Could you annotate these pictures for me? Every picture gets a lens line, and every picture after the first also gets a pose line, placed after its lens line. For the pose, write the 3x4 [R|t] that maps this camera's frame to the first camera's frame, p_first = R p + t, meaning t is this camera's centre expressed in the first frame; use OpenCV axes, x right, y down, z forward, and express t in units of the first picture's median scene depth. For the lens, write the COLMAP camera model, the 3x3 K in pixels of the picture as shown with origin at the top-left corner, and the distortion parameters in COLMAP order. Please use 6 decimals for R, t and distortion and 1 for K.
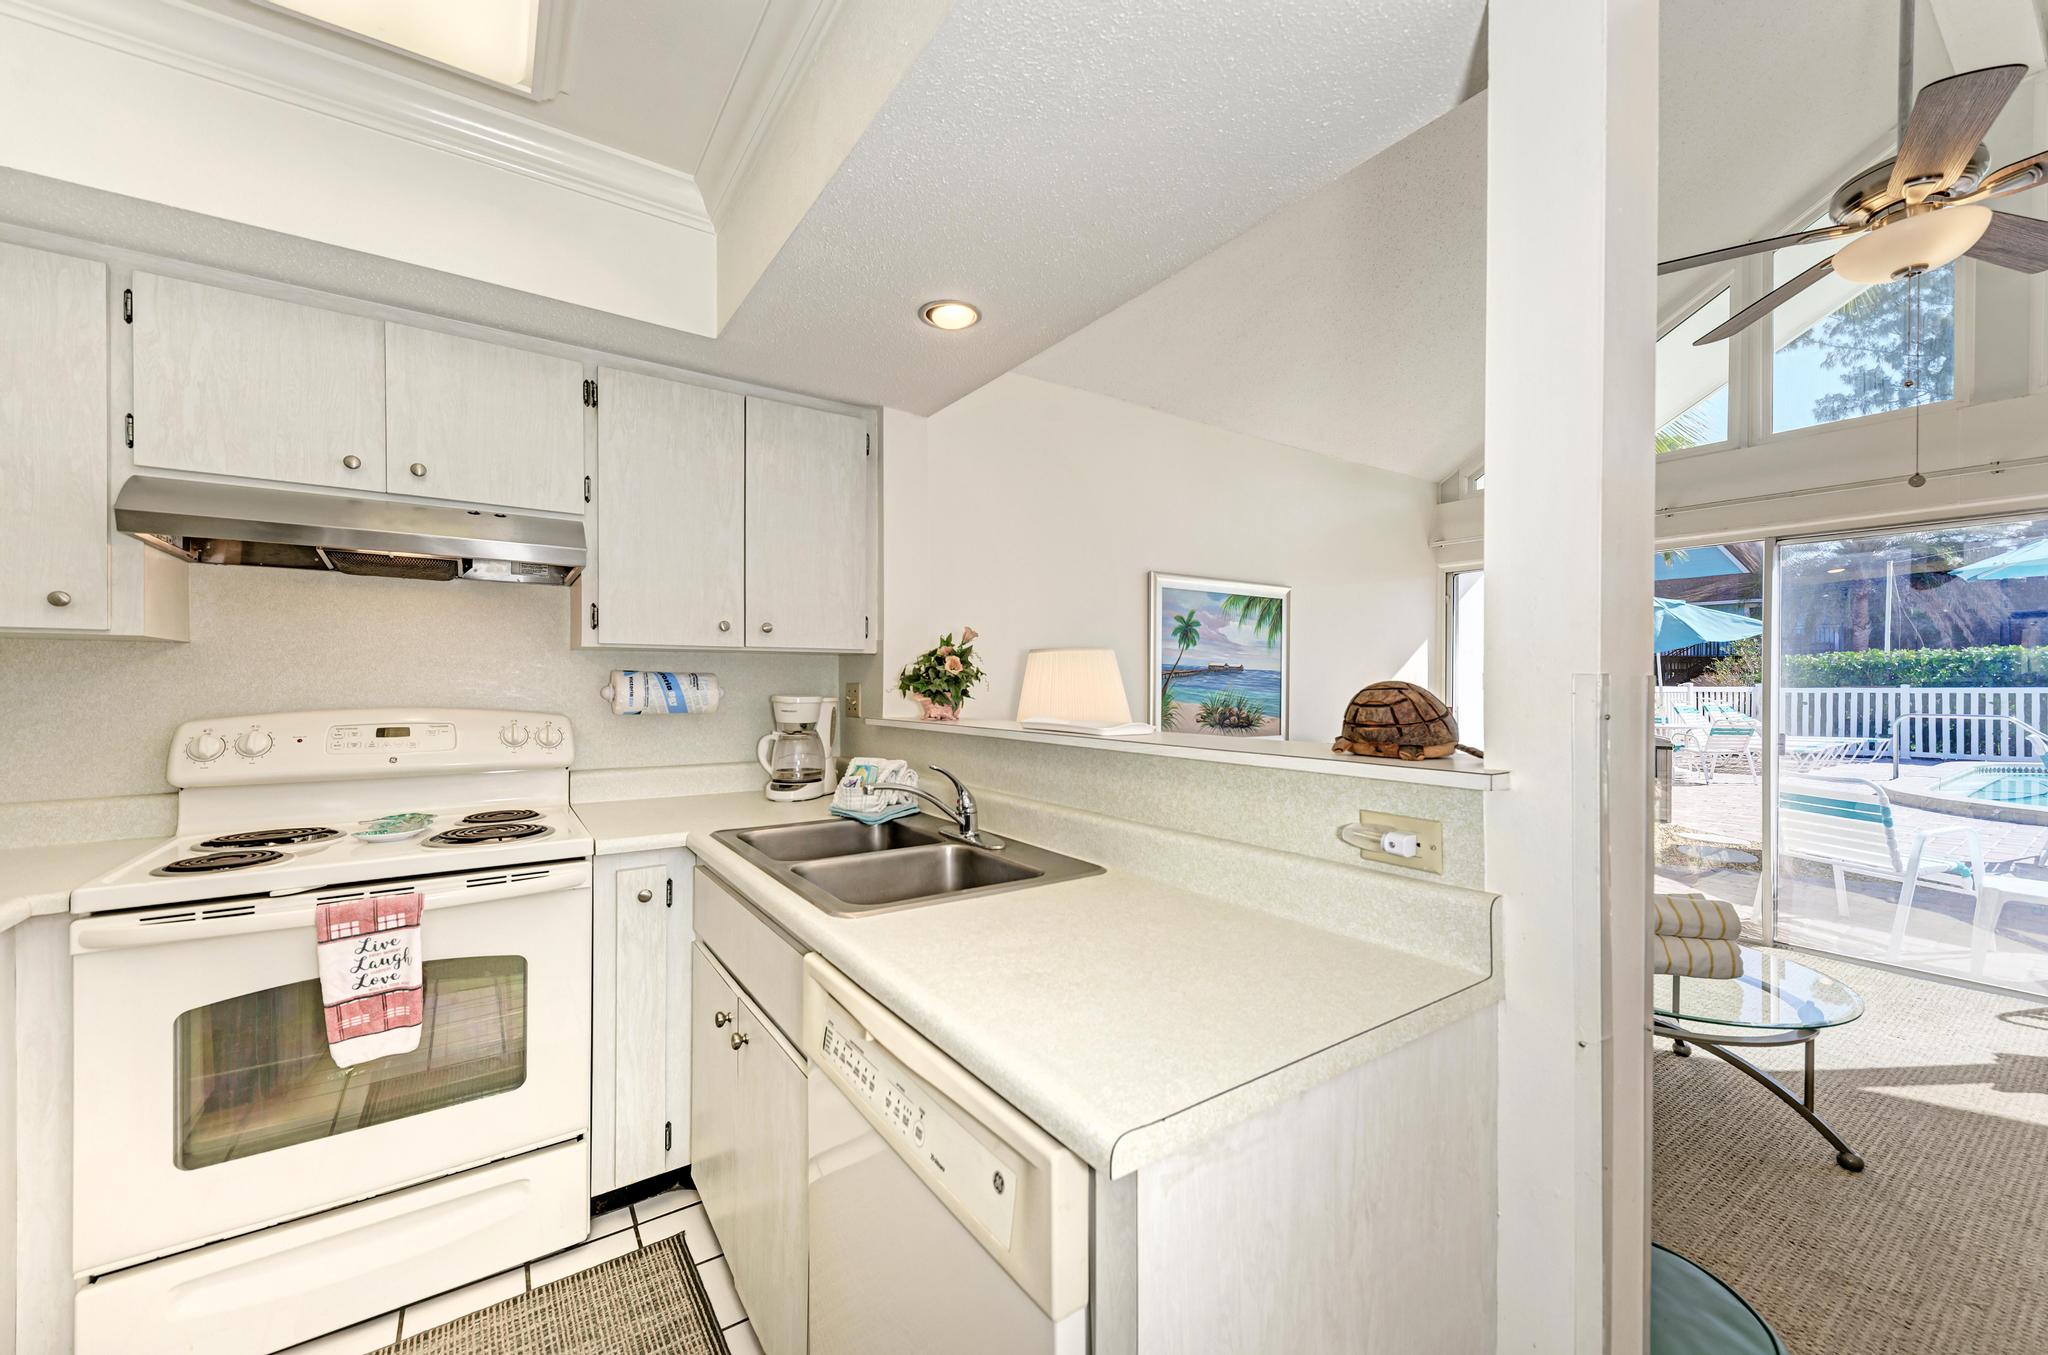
lens RADIAL K [[785.1, 0, 1028.7], [0, 785.1, 684.0], [0, 0, 1]] dist [0.015812, -0.003154]
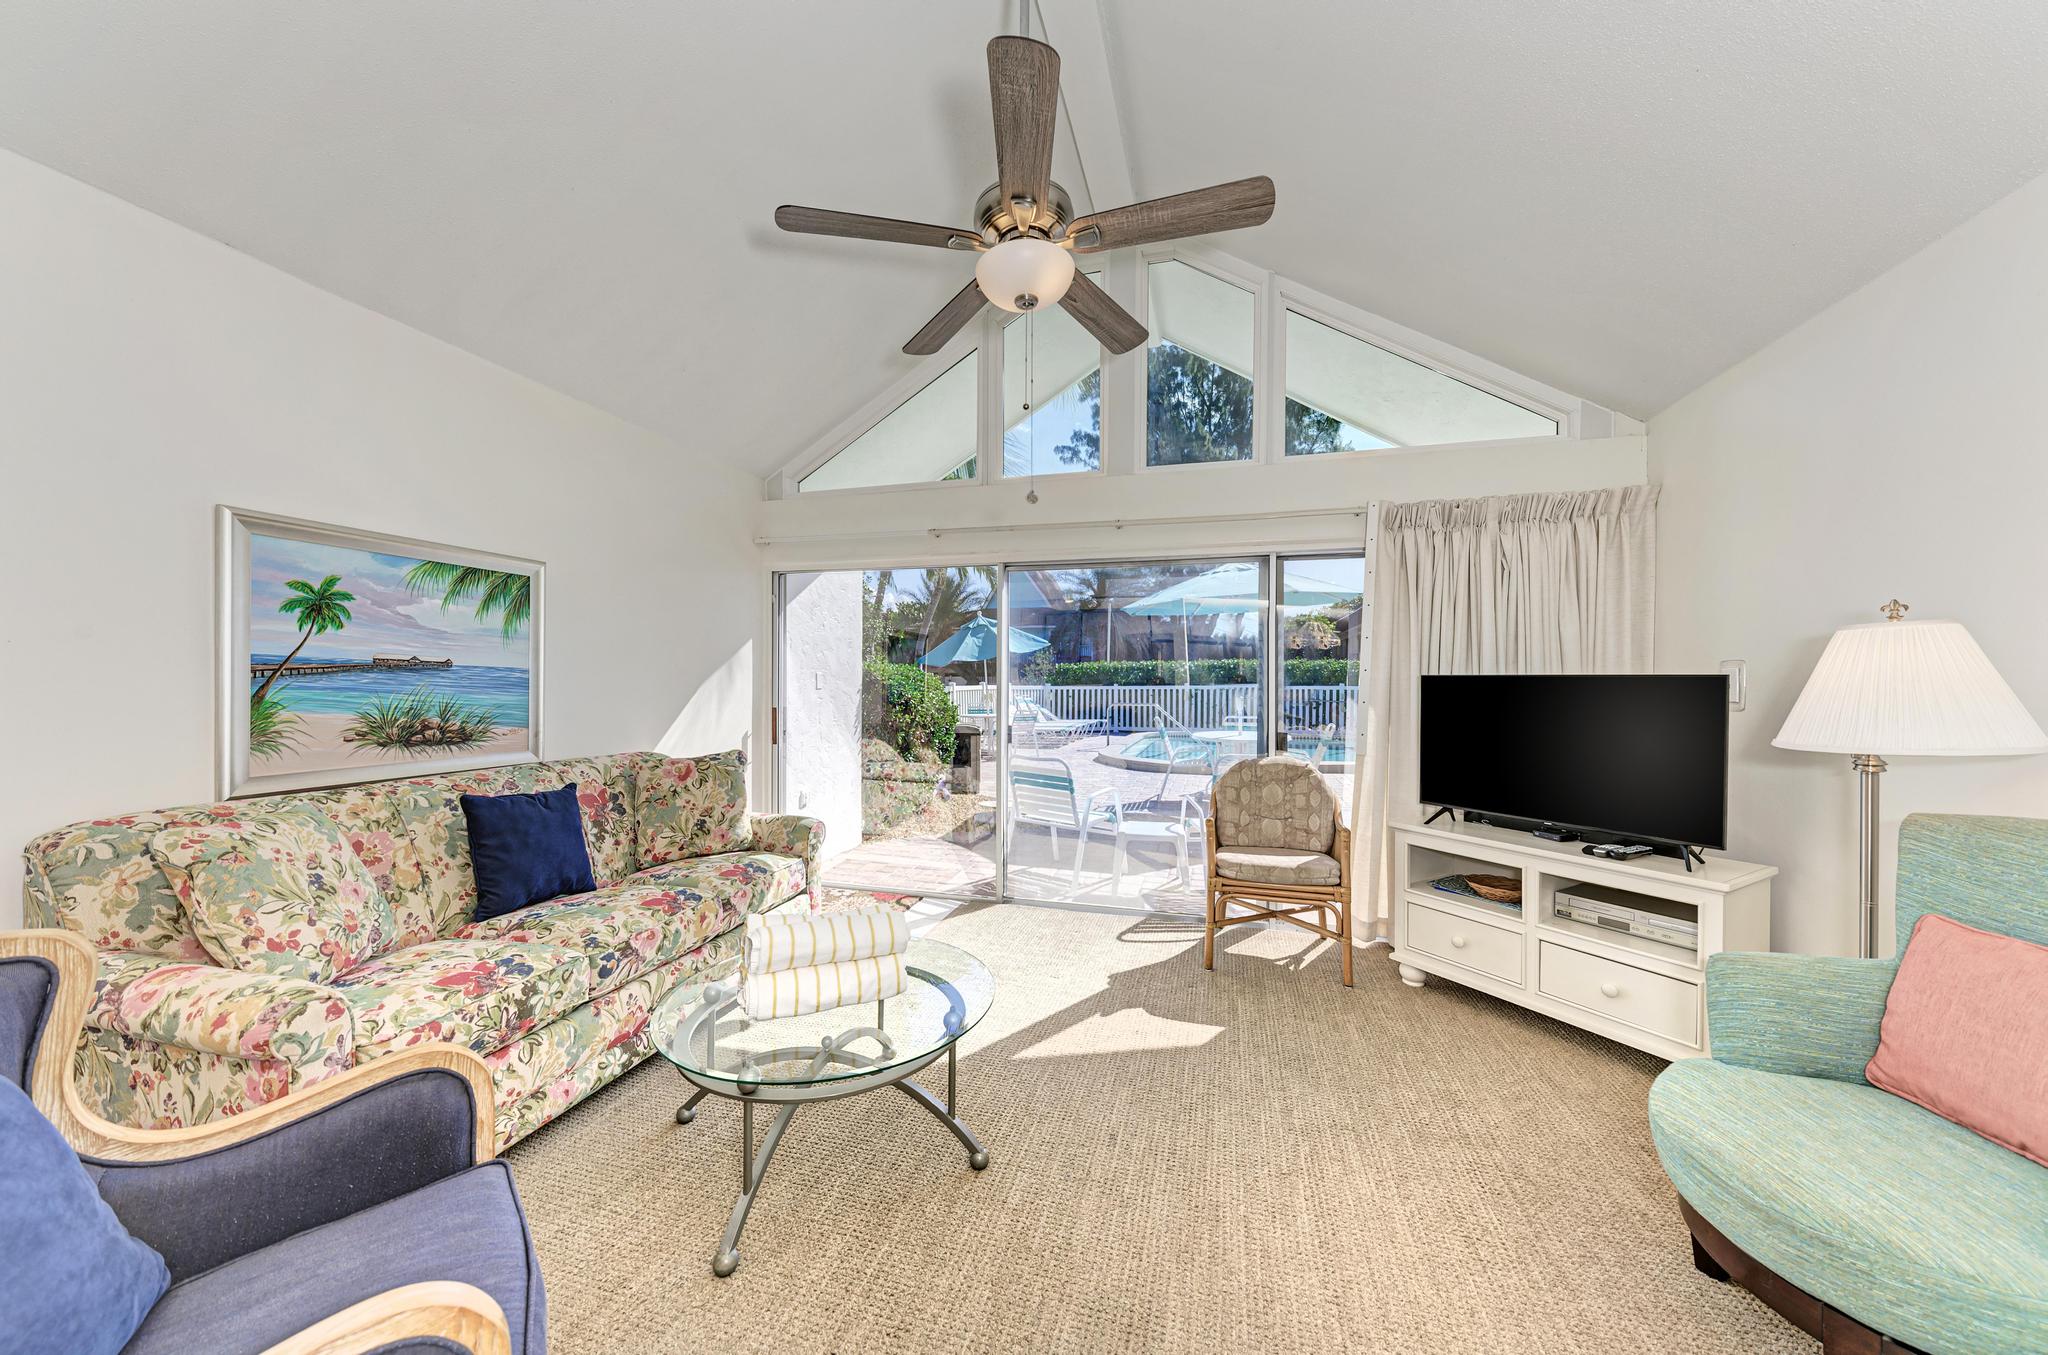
lens RADIAL K [[745.4, 0, 1019.7], [0, 745.4, 678.0], [0, 0, 1]] dist [0.000683, 0.000008]
pose [[0.766093, 0.002192, 0.642726, 0.232735], [0.003238, 0.999968, -0.007270, 0.000440], [-0.642721, 0.007651, 0.766062, 0.122660]]
